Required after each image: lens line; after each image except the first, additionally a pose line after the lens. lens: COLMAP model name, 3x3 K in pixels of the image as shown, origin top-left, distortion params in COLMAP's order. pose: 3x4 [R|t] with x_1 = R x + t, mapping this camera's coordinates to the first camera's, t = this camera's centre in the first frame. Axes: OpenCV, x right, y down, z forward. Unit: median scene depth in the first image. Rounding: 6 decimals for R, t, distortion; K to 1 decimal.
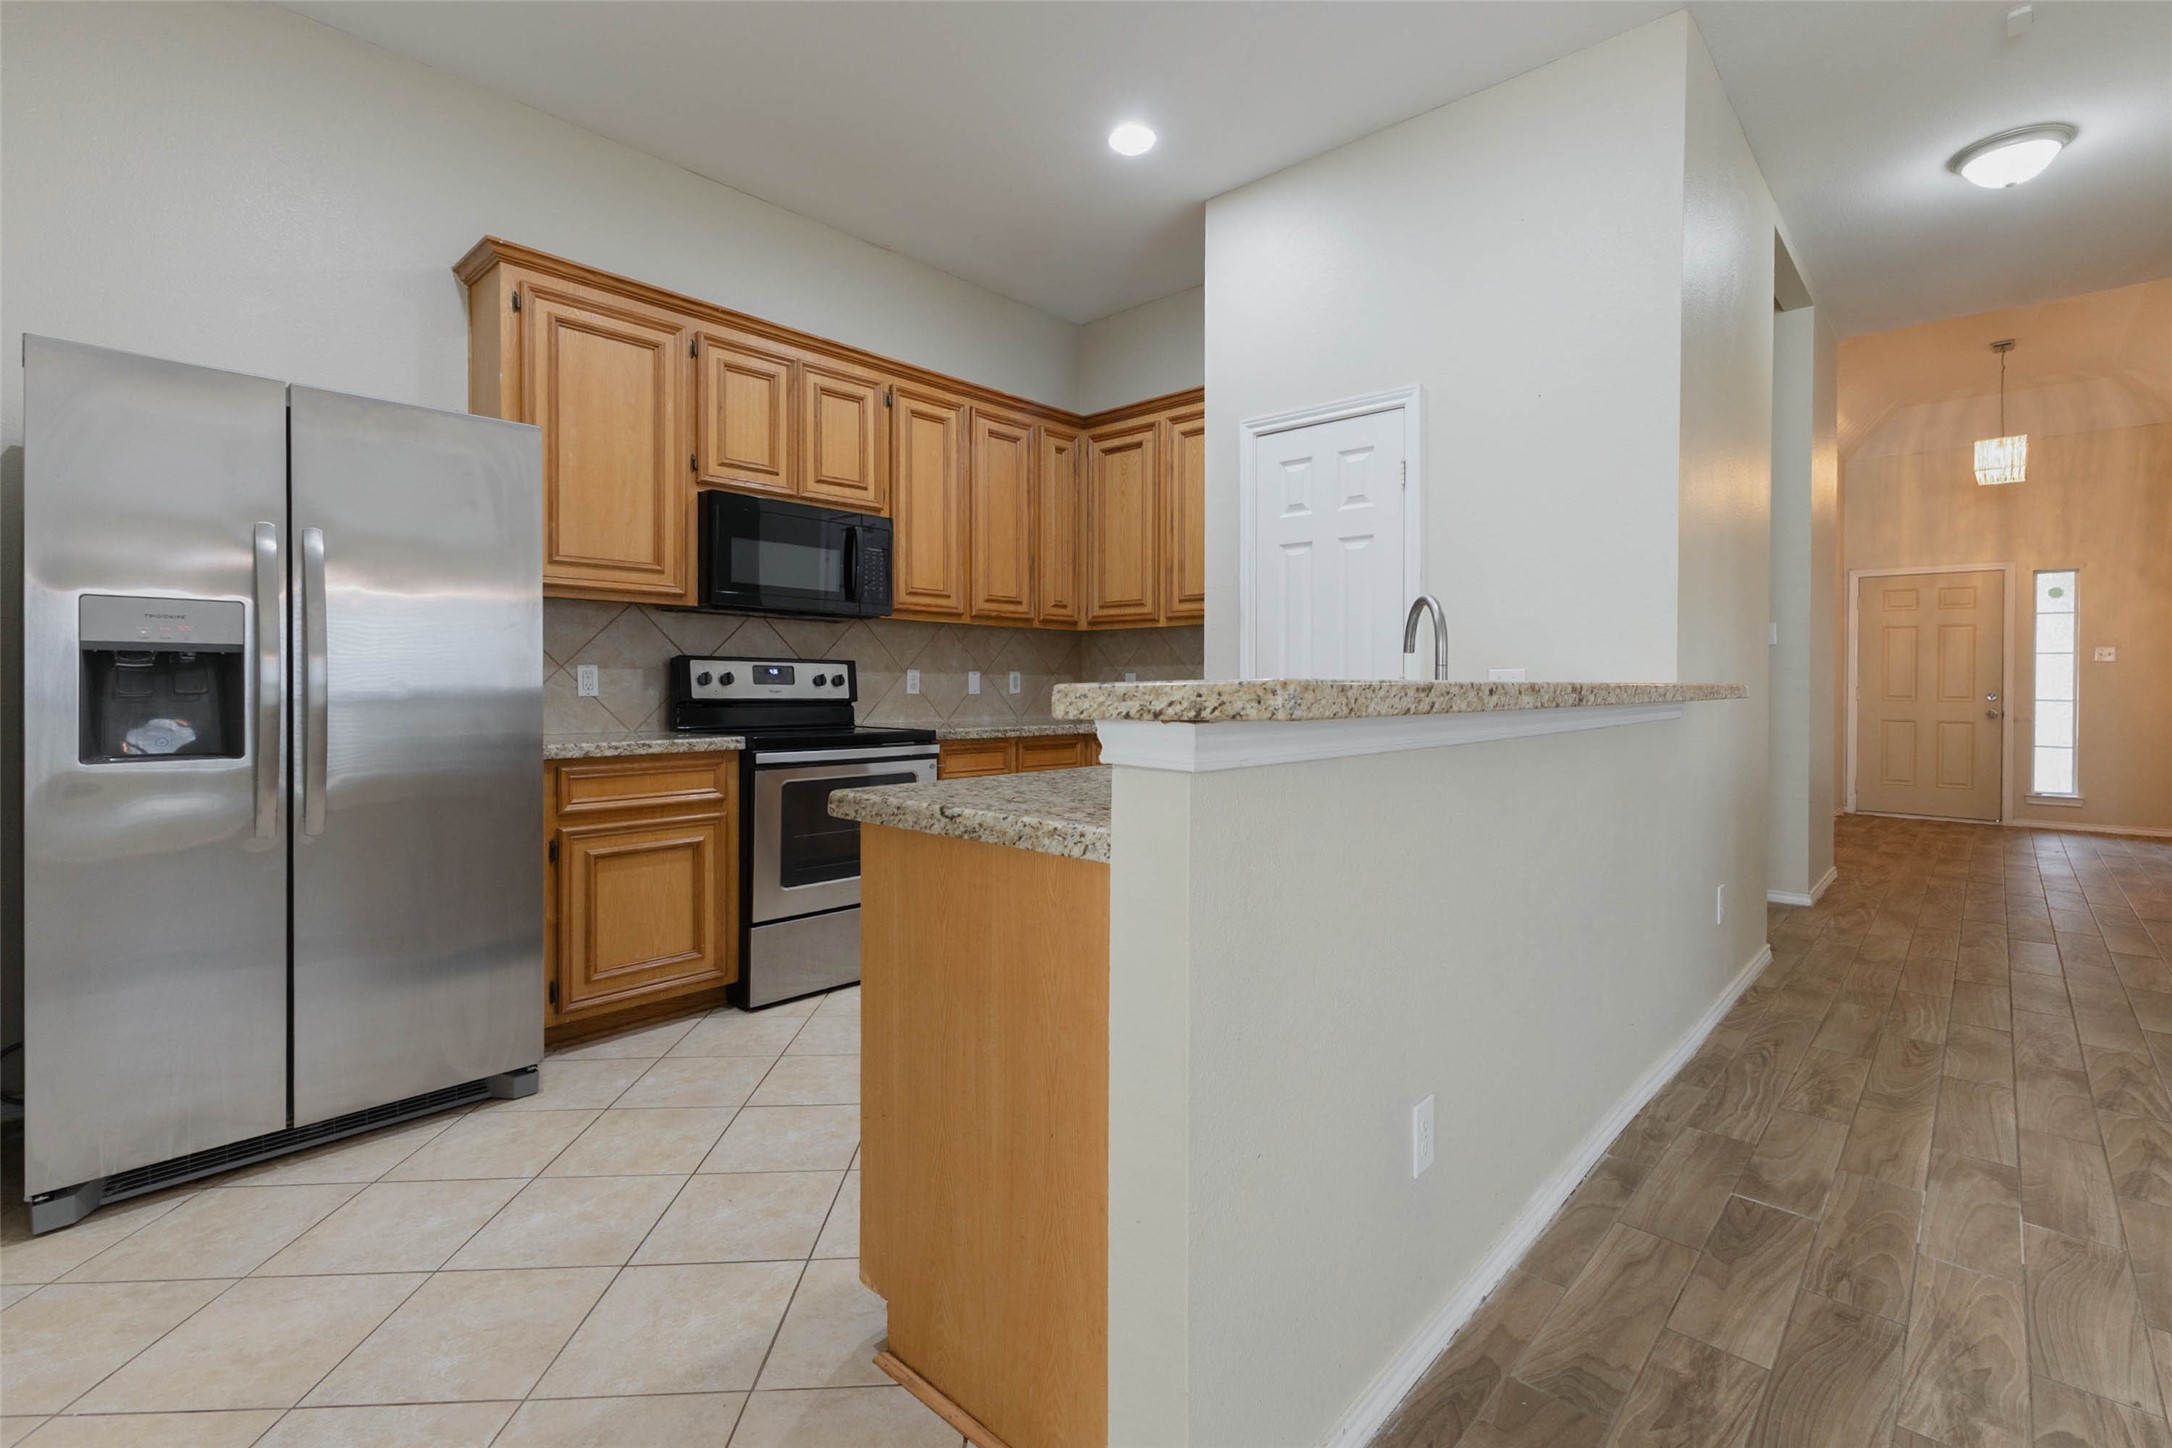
lens RADIAL K [[954.4, 0, 1100.4], [0, 954.4, 680.0], [0, 0, 1]] dist [0.012355, -0.003608]
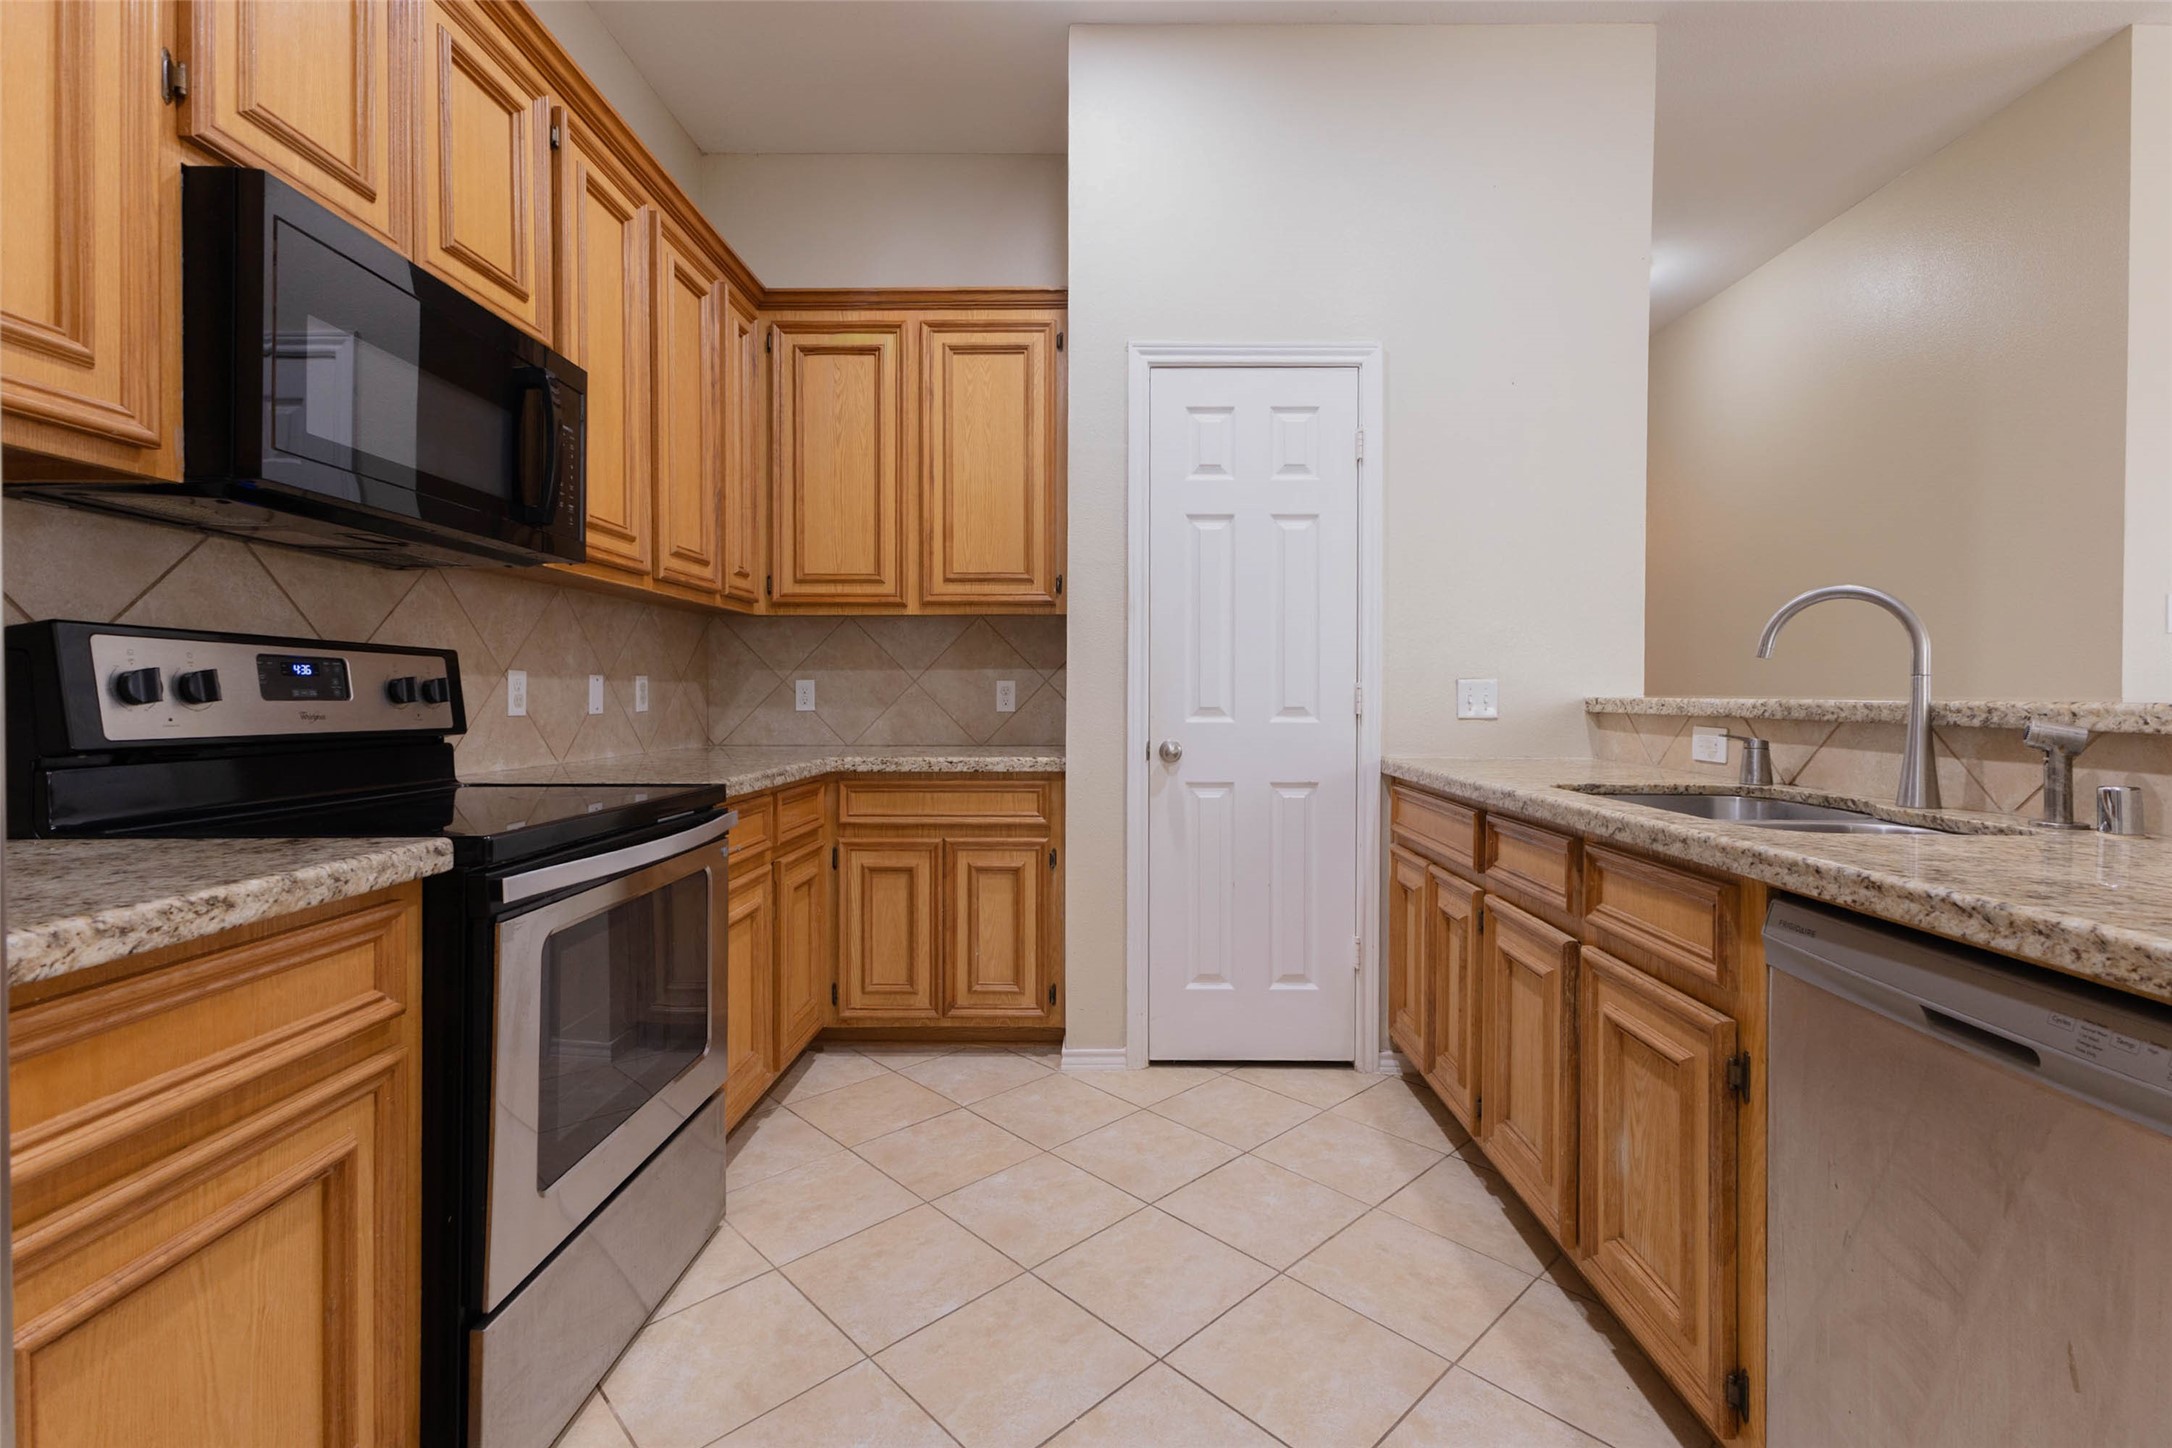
lens RADIAL K [[954.4, 0, 1089.8], [0, 954.4, 689.0], [0, 0, 1]] dist [0.012355, -0.003608]
pose [[0.752884, 0.001796, 0.658151, -0.307686], [-0.001646, 0.999998, -0.000845, -0.000360], [-0.658151, -0.000447, 0.752886, 0.385878]]
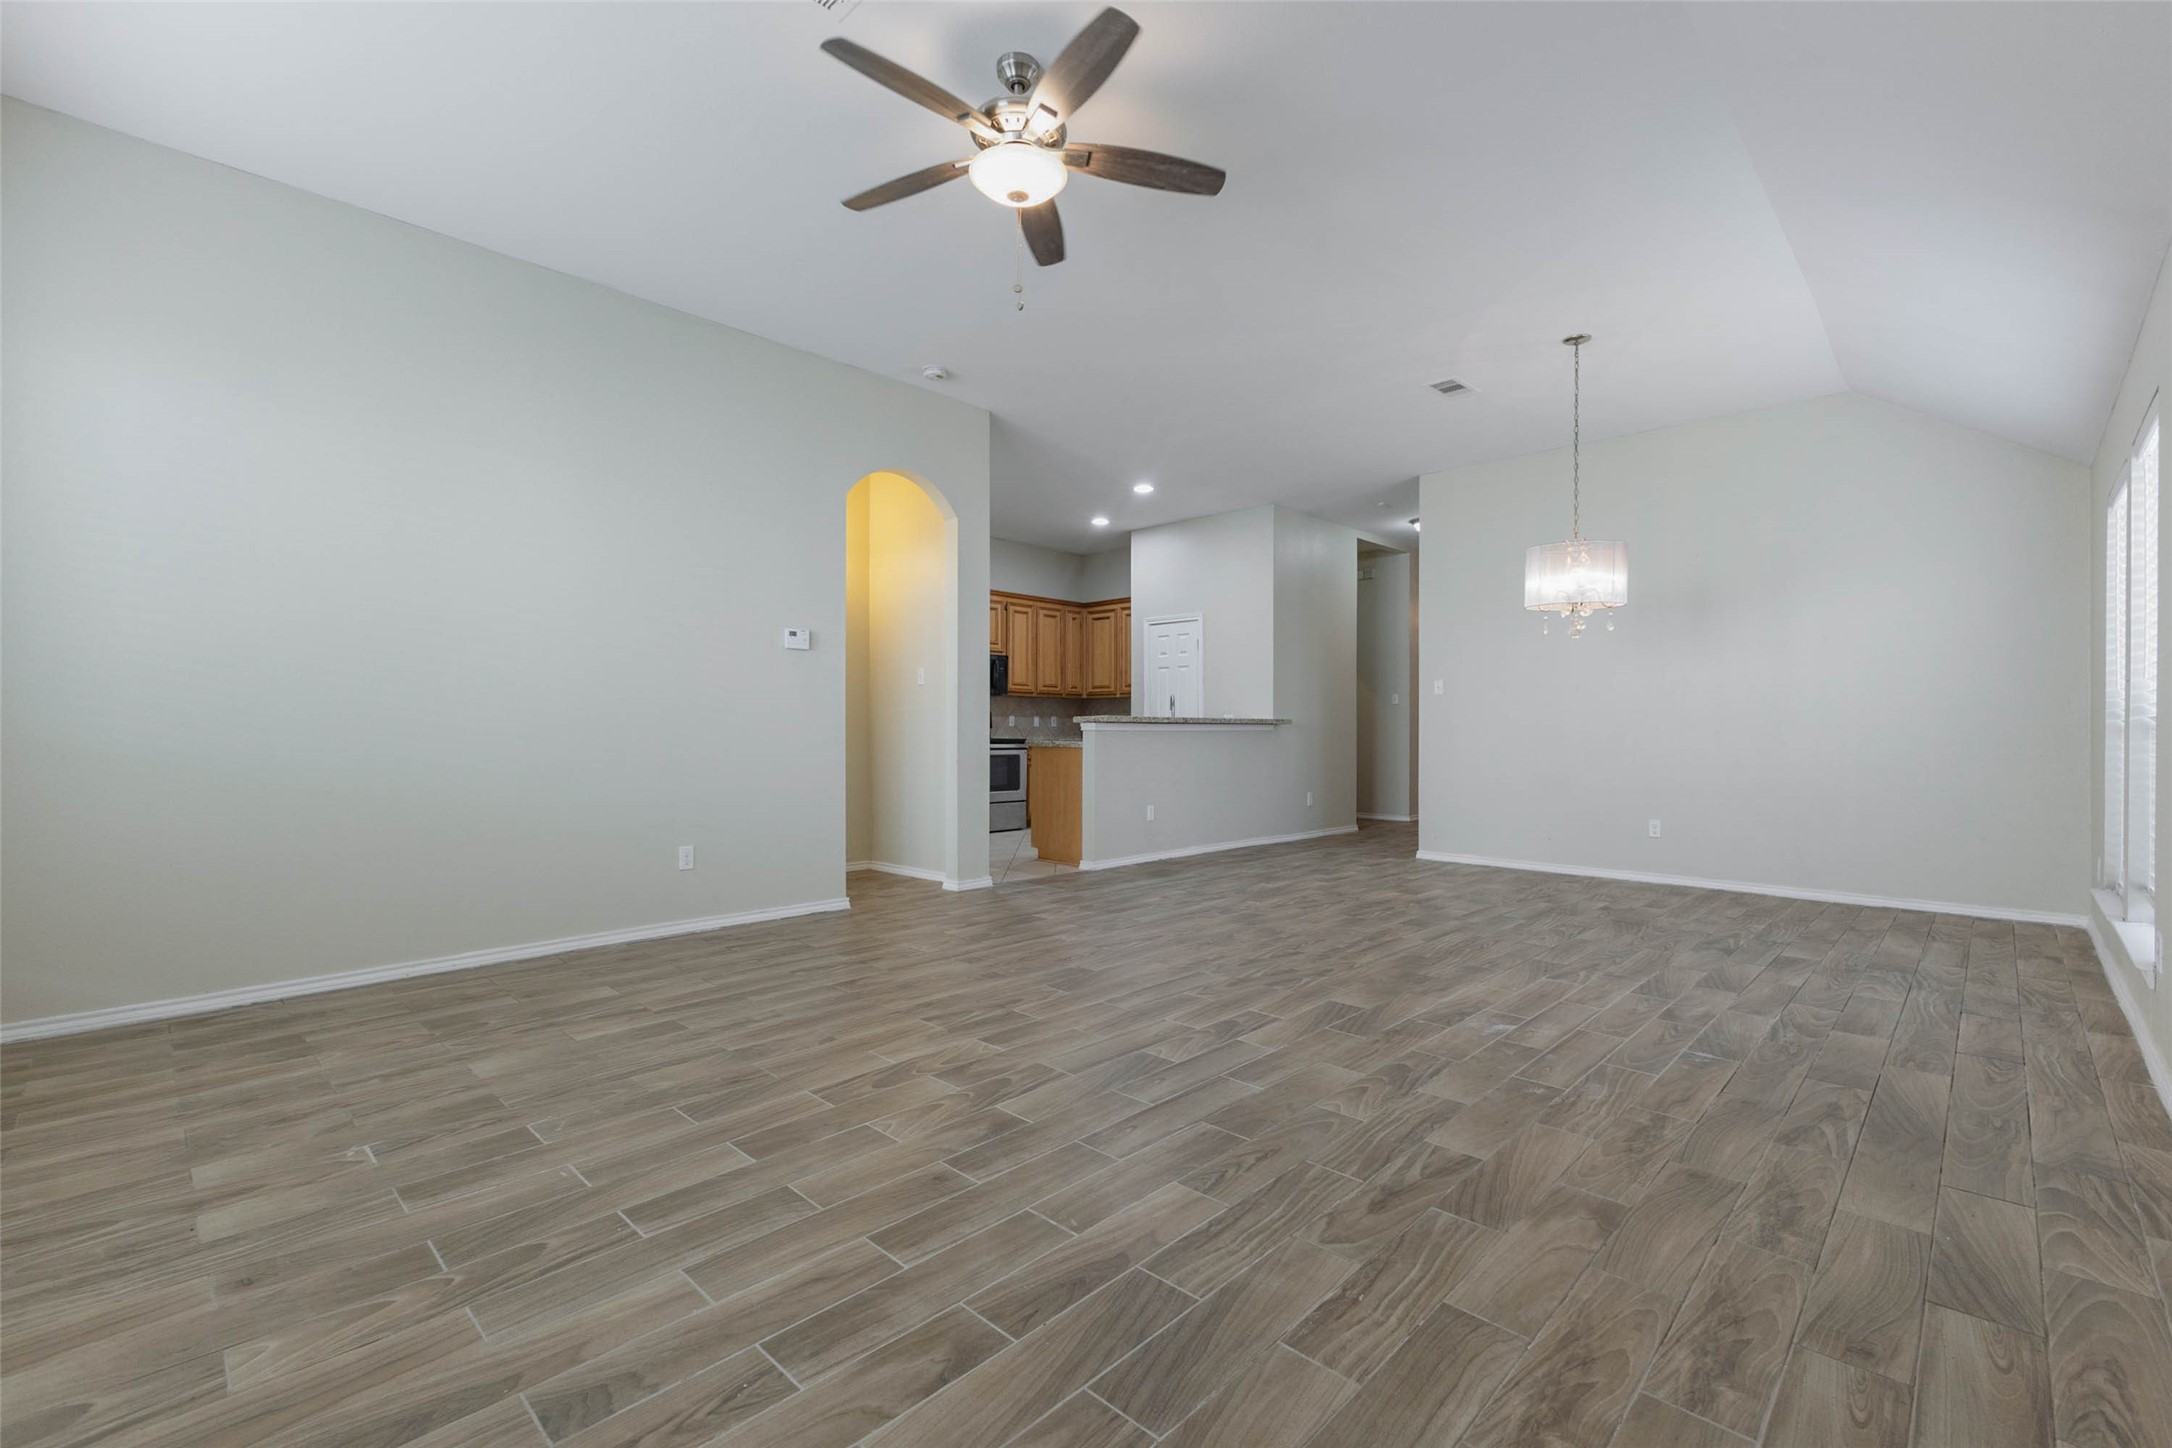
lens RADIAL K [[954.4, 0, 1086.7], [0, 954.4, 729.8], [0, 0, 1]] dist [0.012355, -0.003608]
pose [[0.999586, -0.002065, -0.028684, 0.055979], [0.002096, 0.999997, 0.001071, 0.022321], [0.028681, -0.001130, 0.999588, -1.354099]]
